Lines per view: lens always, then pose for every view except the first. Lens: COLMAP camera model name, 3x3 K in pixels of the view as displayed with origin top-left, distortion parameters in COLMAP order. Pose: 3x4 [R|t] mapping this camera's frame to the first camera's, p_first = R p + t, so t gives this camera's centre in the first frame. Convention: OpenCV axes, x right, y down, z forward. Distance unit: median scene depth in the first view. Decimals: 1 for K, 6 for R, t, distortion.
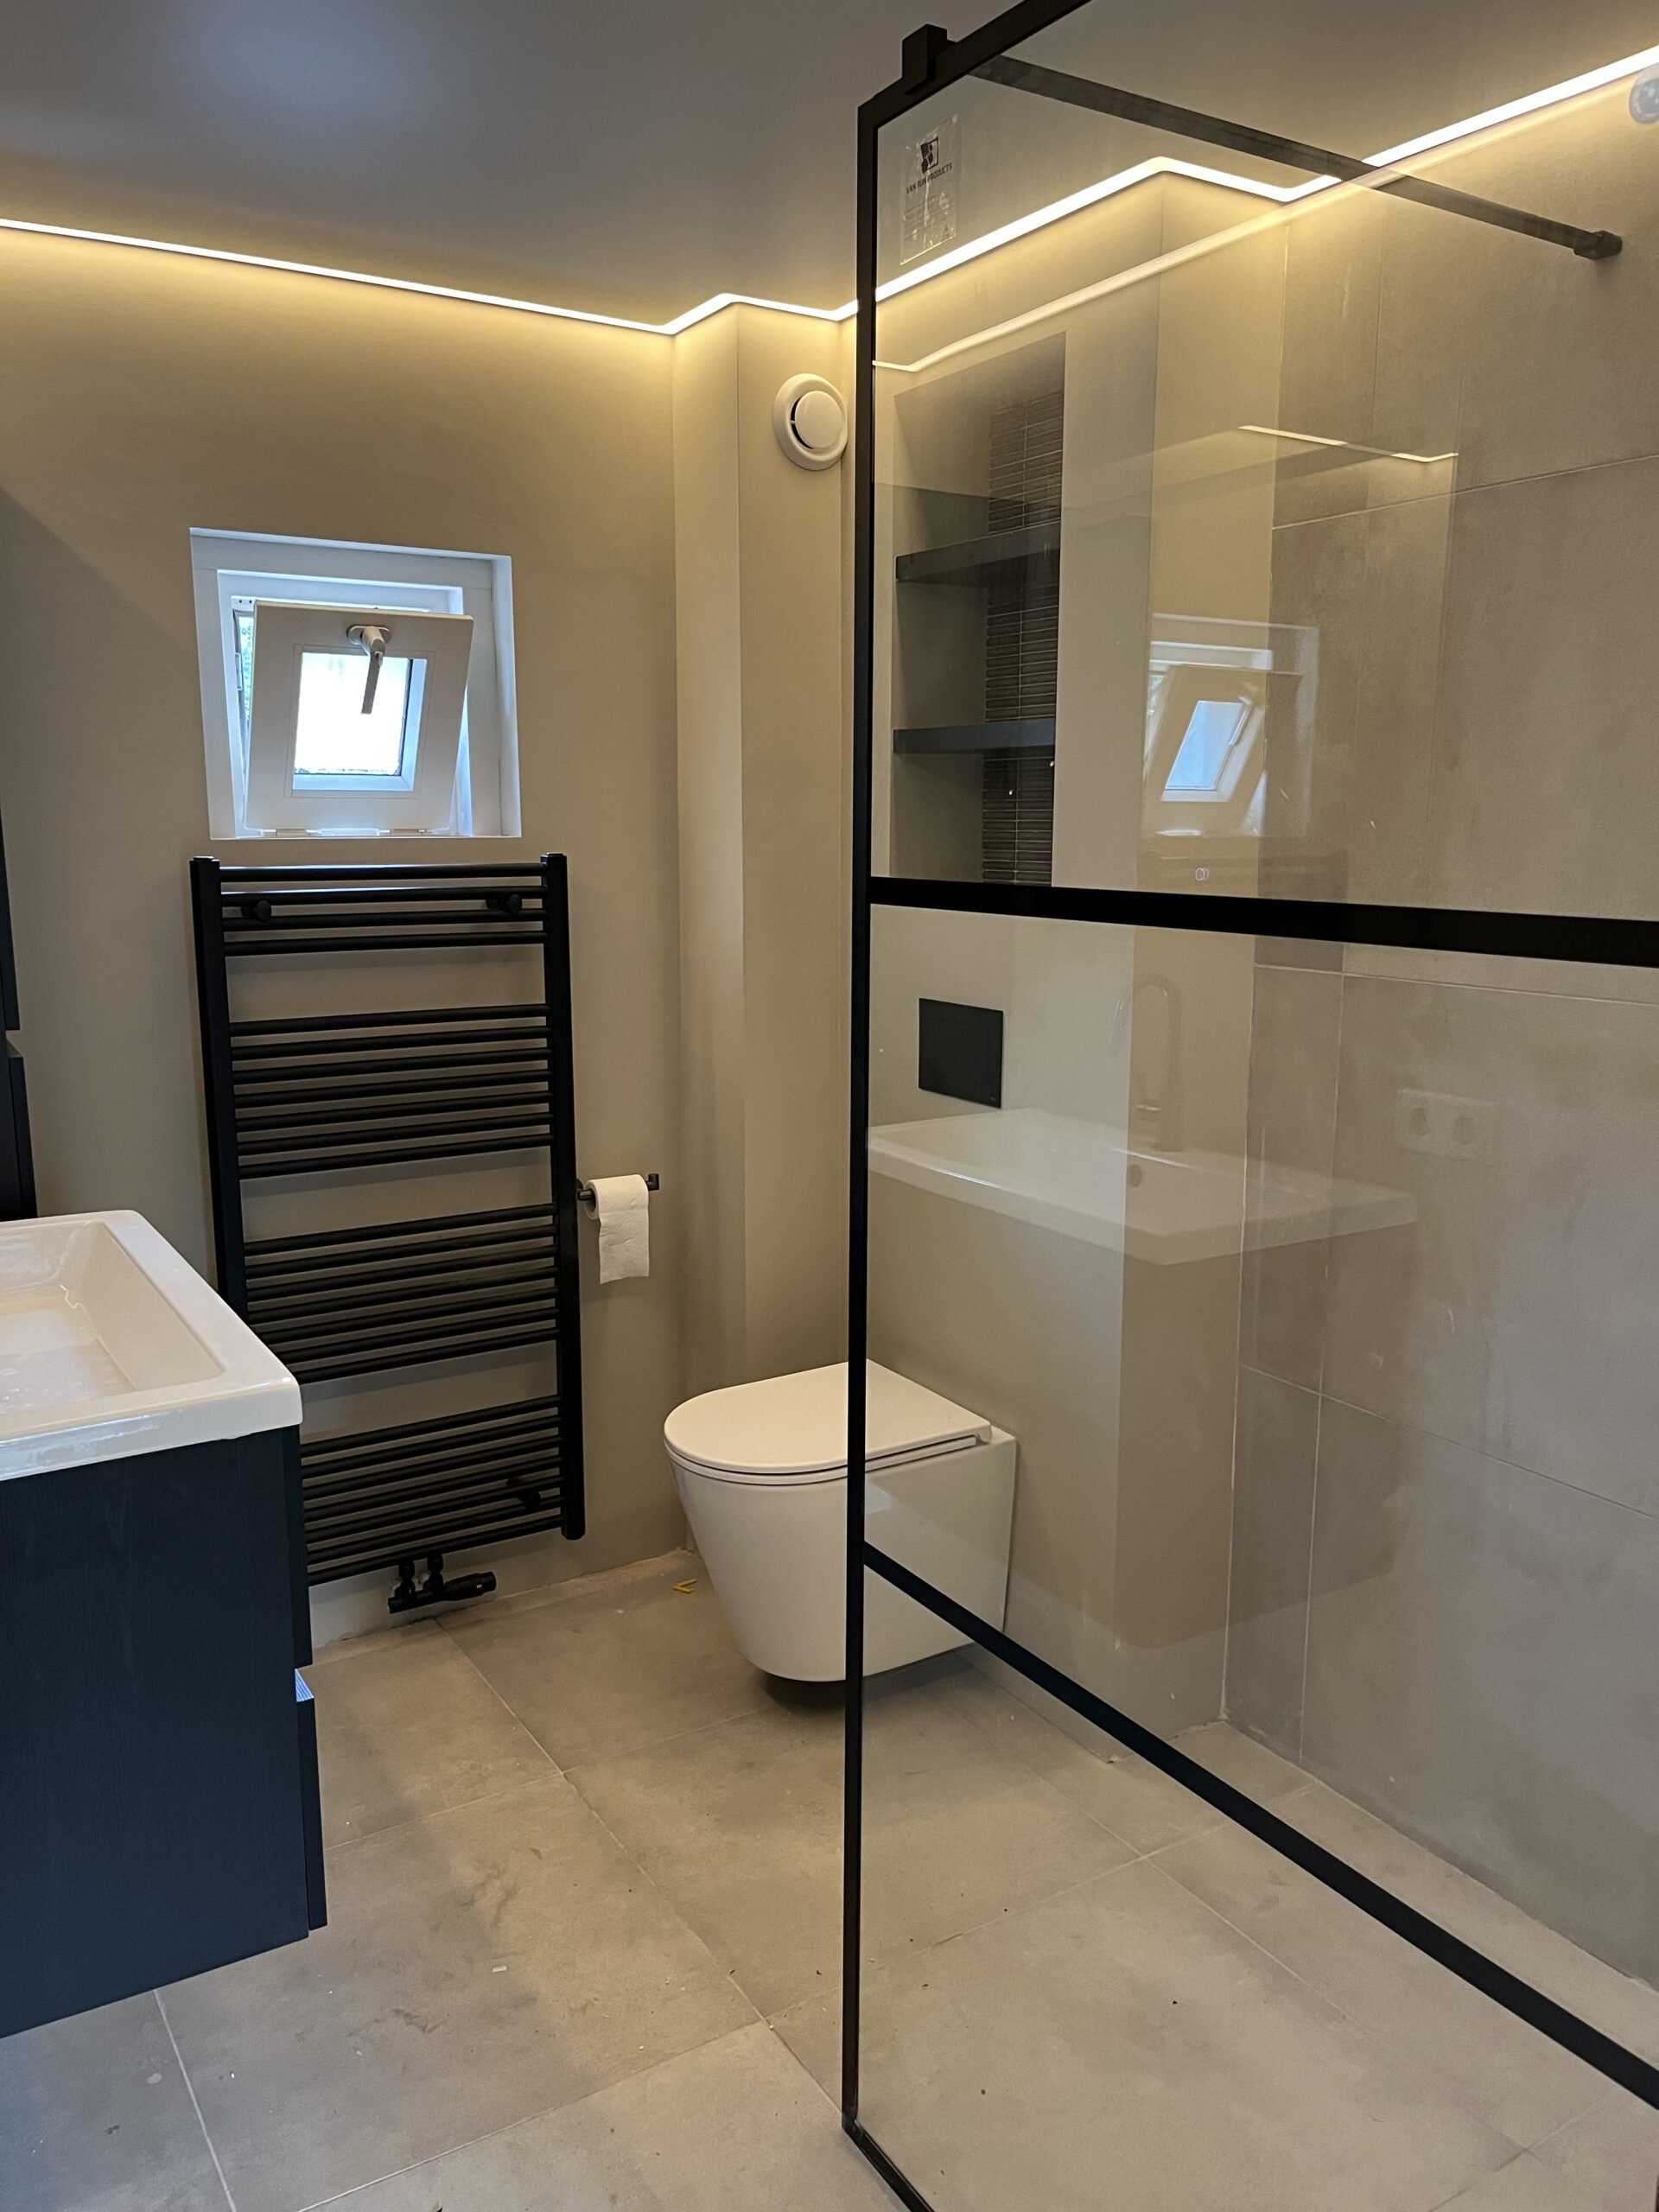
lens RADIAL K [[1679.2, 0, 829.5], [0, 1679.2, 1106.0], [0, 0, 1]] dist [0.005107, 0.000180]
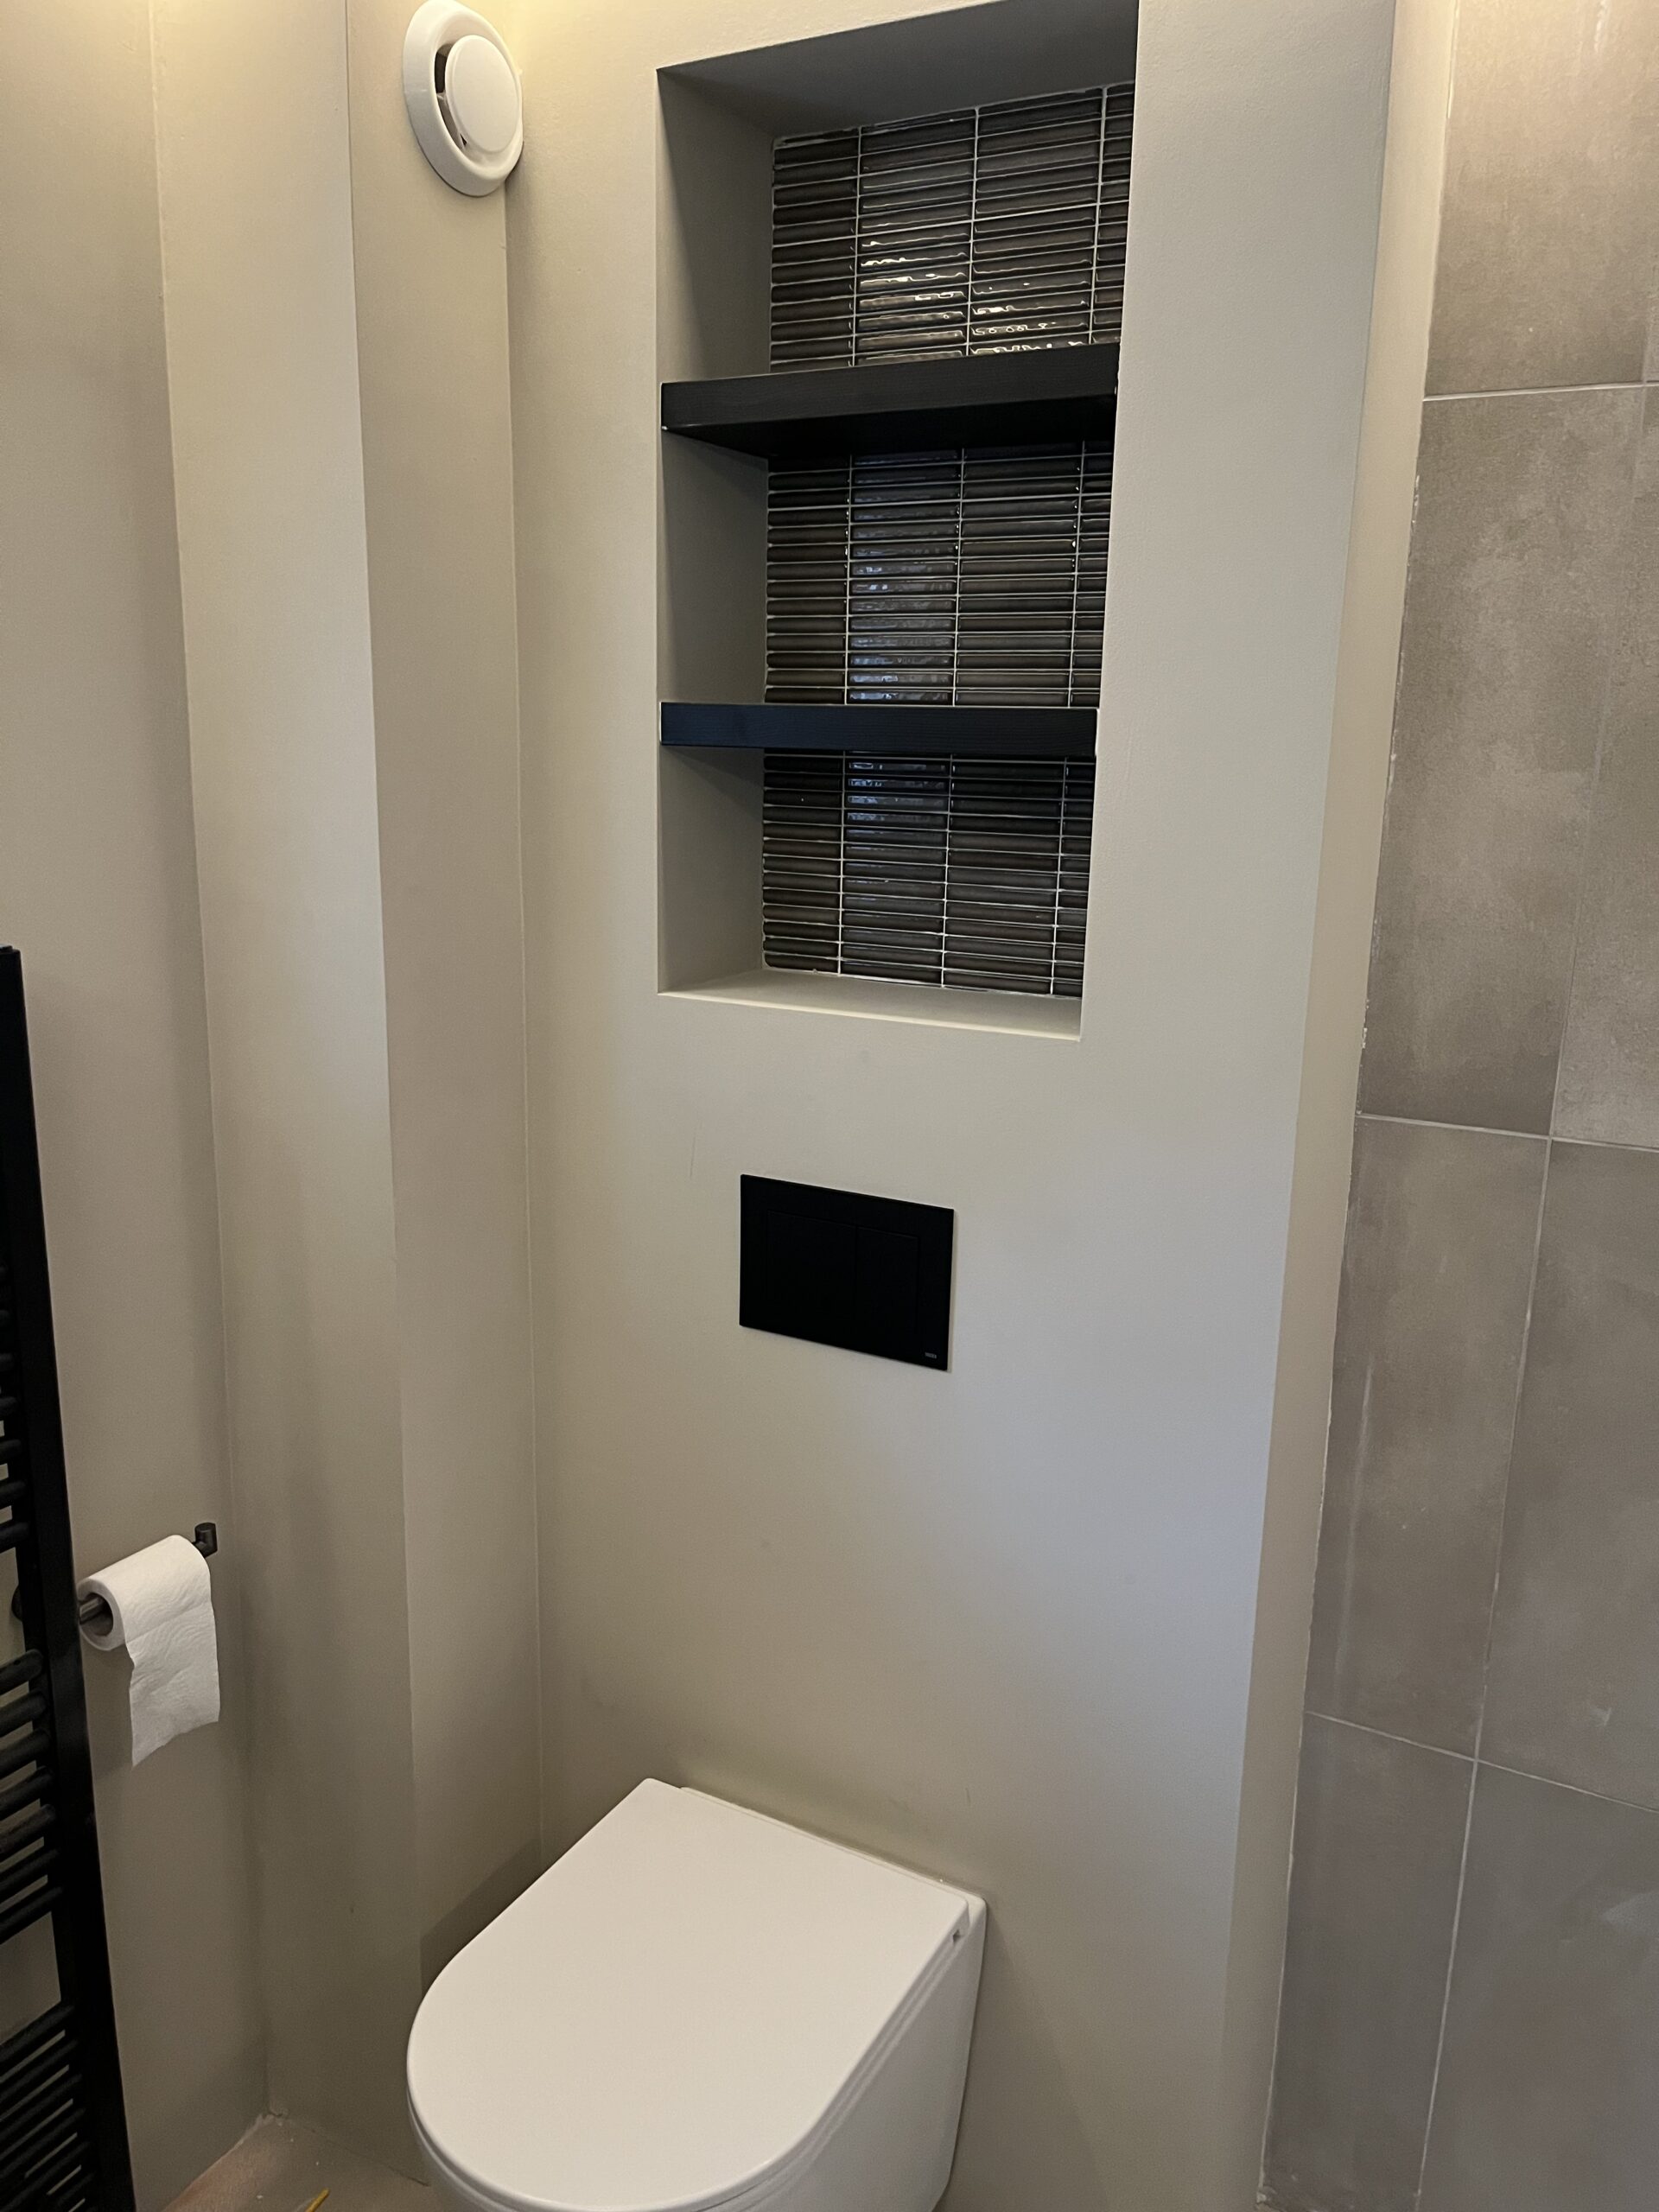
lens RADIAL K [[1691.4, 0, 833.4], [0, 1691.4, 1095.0], [0, 0, 1]] dist [0.120119, -0.179225]
pose [[0.874847, -0.091677, 0.475645, -0.192866], [0.066674, 0.995371, 0.069218, -0.129462], [-0.479789, -0.028842, 0.876909, 0.466248]]
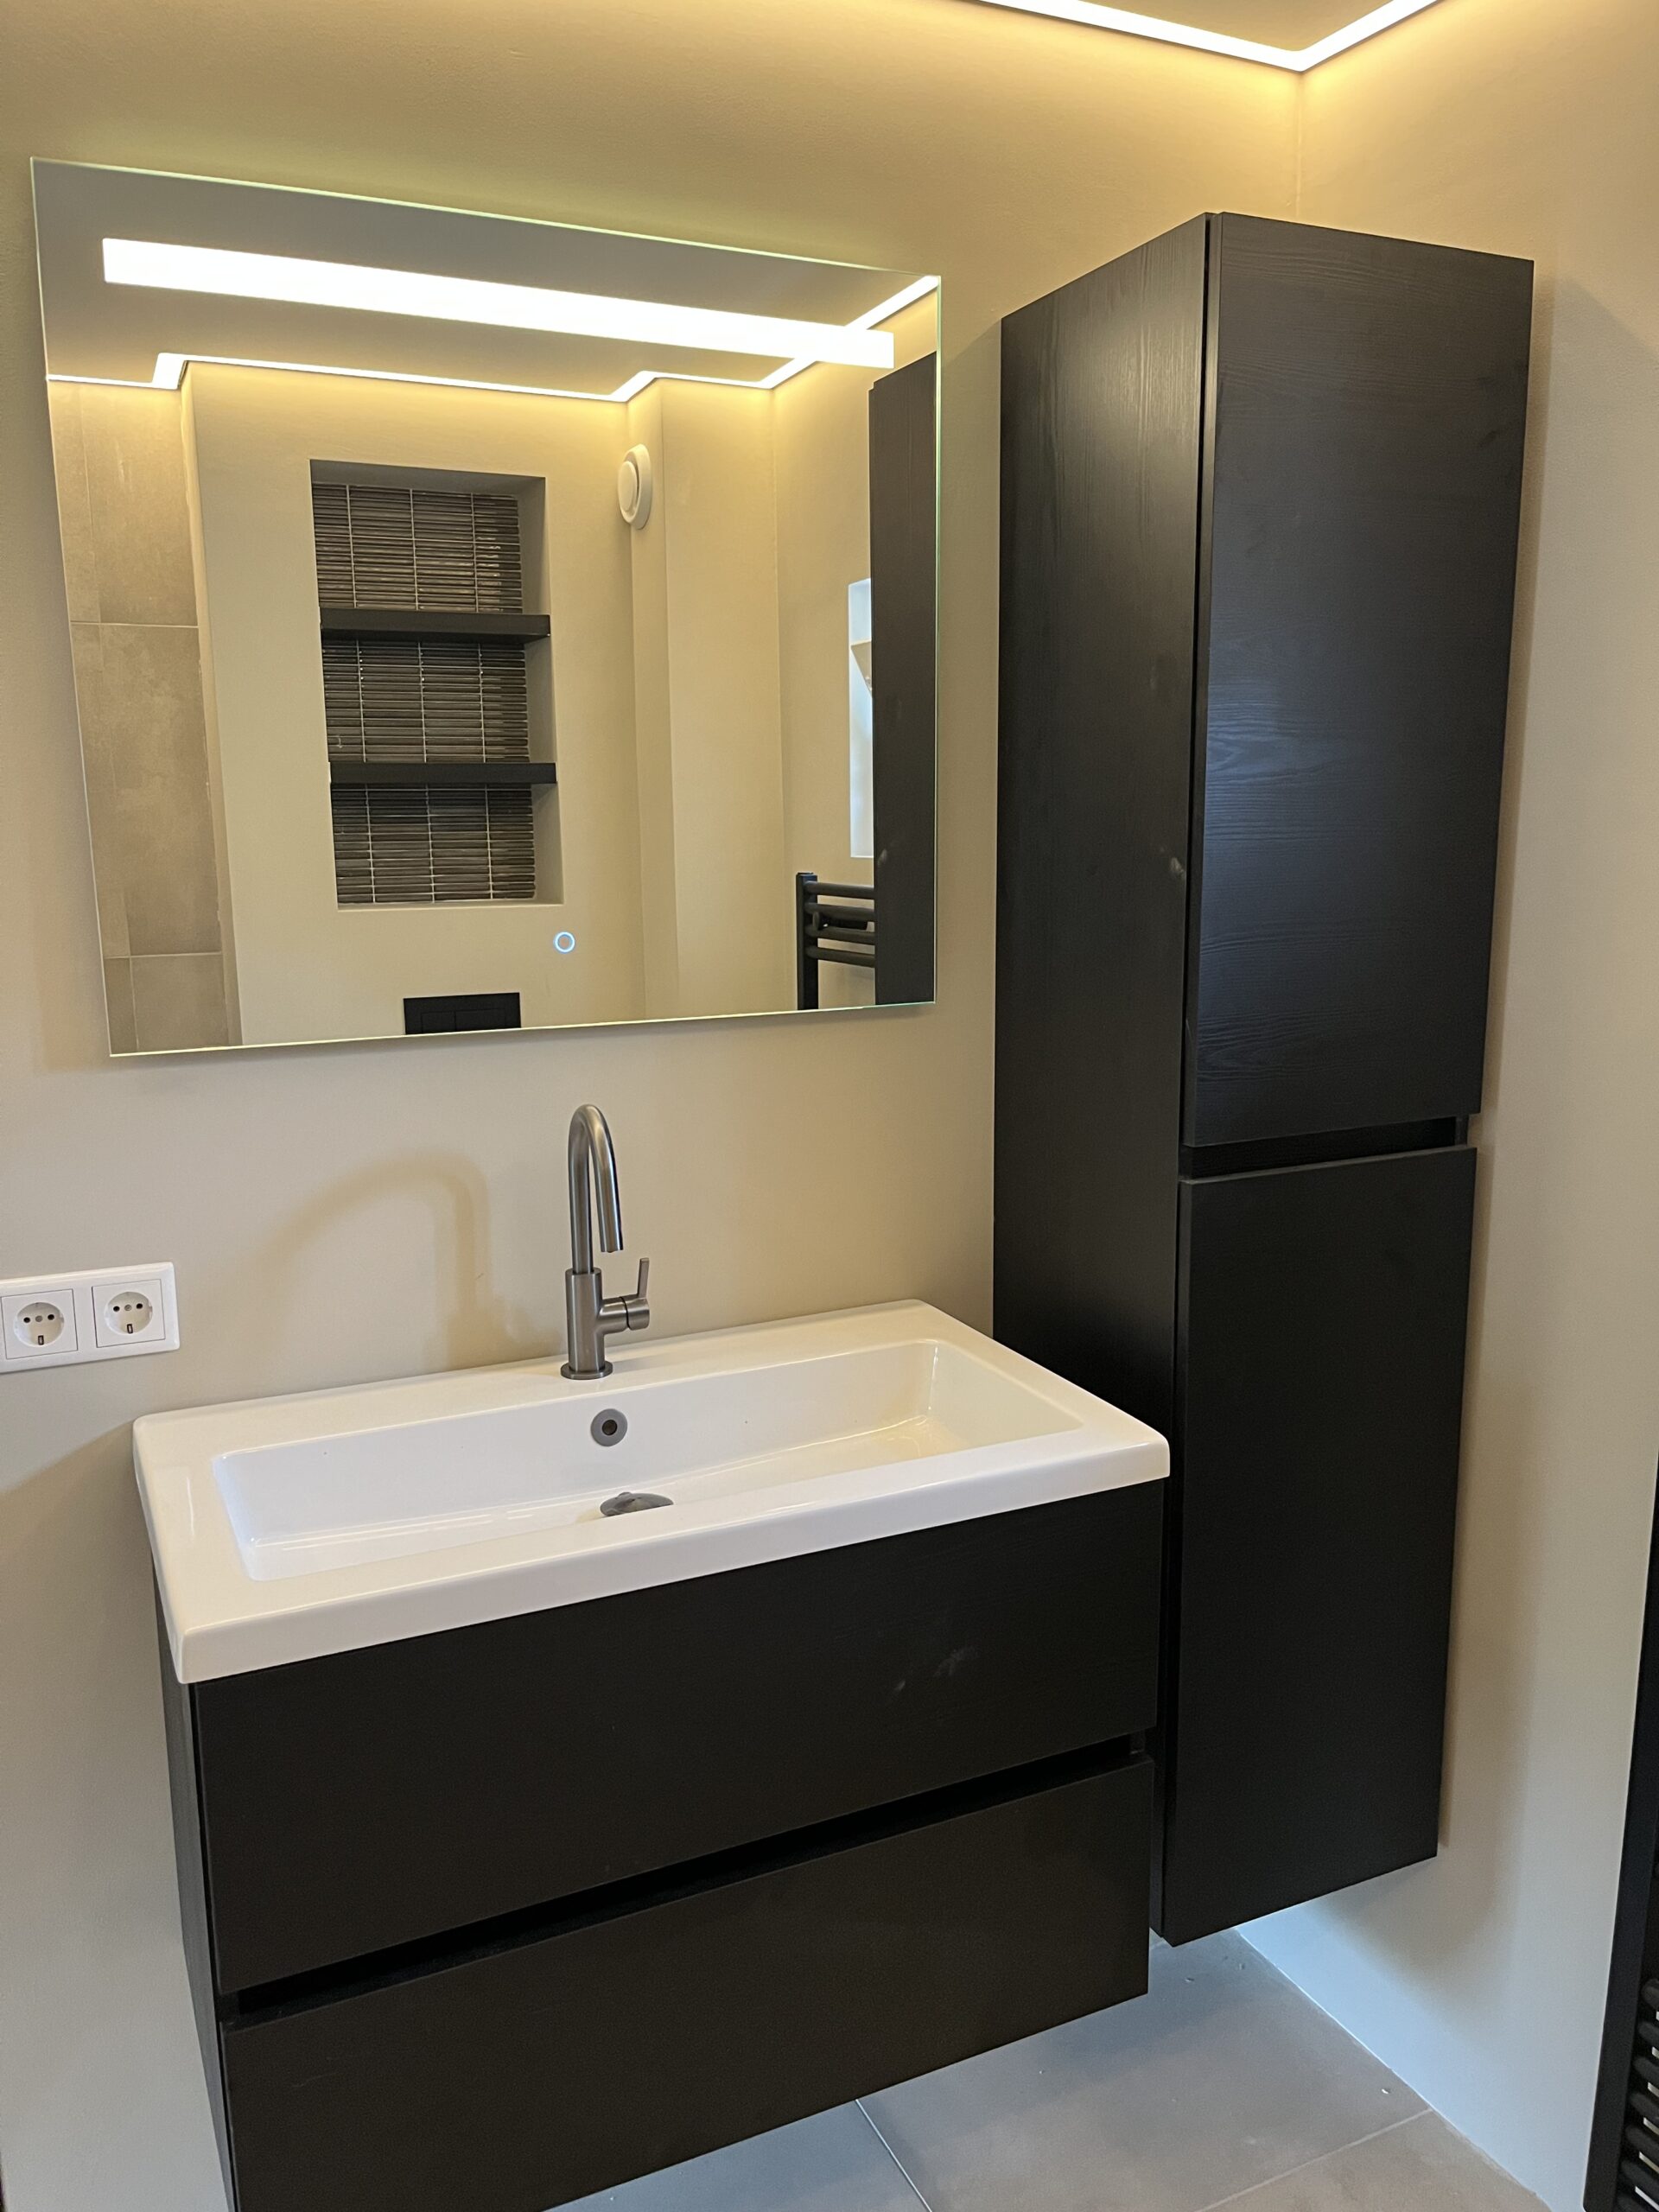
lens RADIAL K [[1679.2, 0, 829.5], [0, 1679.2, 1106.0], [0, 0, 1]] dist [0.005107, 0.000180]
pose [[0.120421, -0.176835, 0.976846, -1.028538], [0.182162, 0.971235, 0.153363, -0.115369], [-0.975867, 0.159477, 0.149169, 0.552141]]
